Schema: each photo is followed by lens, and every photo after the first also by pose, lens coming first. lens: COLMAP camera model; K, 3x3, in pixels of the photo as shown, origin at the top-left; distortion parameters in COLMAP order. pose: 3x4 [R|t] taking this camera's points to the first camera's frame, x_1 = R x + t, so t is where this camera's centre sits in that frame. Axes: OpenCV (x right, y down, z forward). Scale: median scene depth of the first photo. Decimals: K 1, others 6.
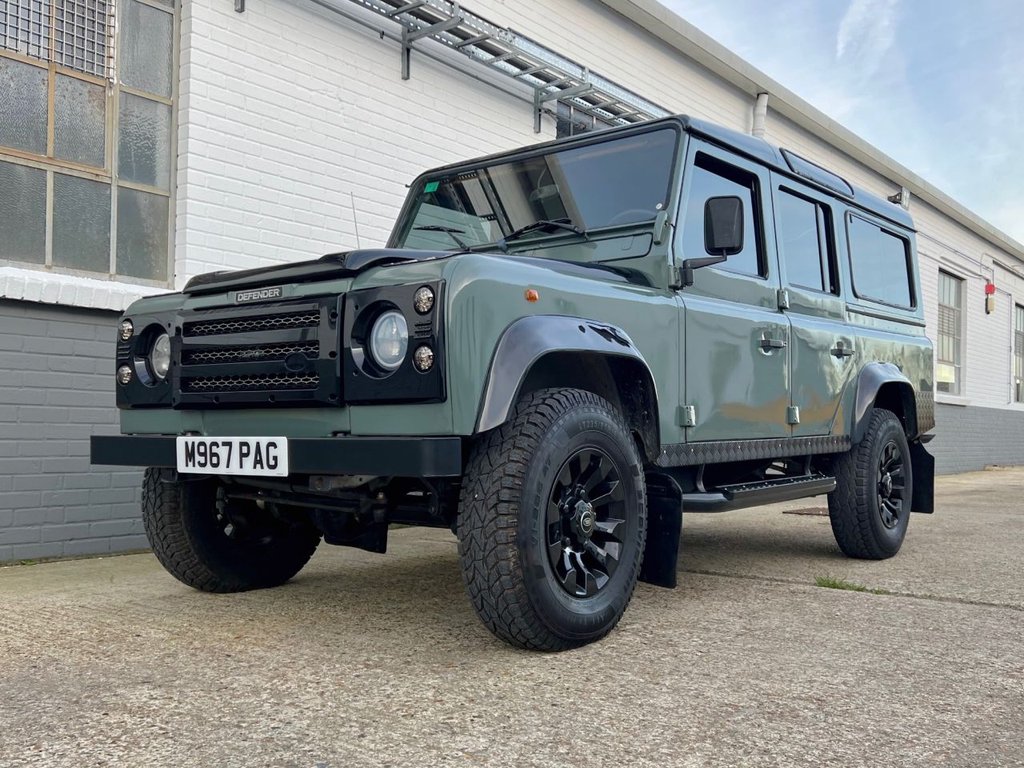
lens RADIAL K [[948.3, 0, 514.9], [0, 948.3, 407.1], [0, 0, 1]] dist [0.133076, -0.283172]
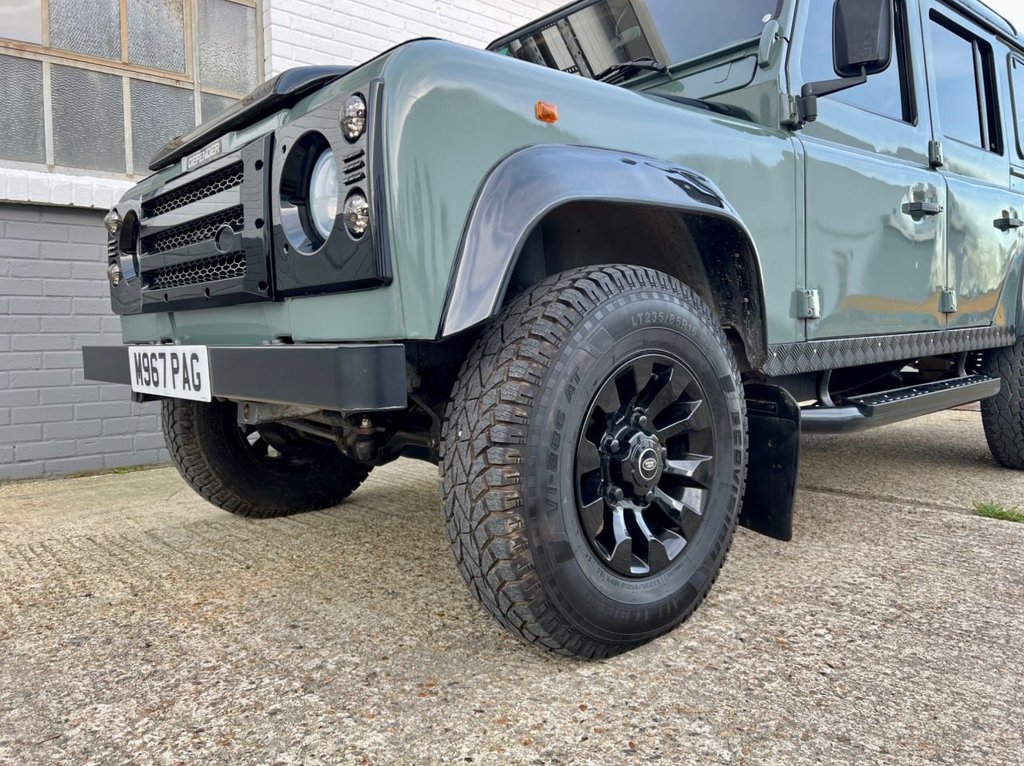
lens RADIAL K [[742.1, 0, 520.5], [0, 742.1, 367.0], [0, 0, 1]] dist [0.047372, -0.049507]
pose [[0.982721, -0.013949, -0.184564, 0.080765], [0.027172, 0.997225, 0.069308, 0.013669], [0.183085, -0.073126, 0.980374, 0.457555]]
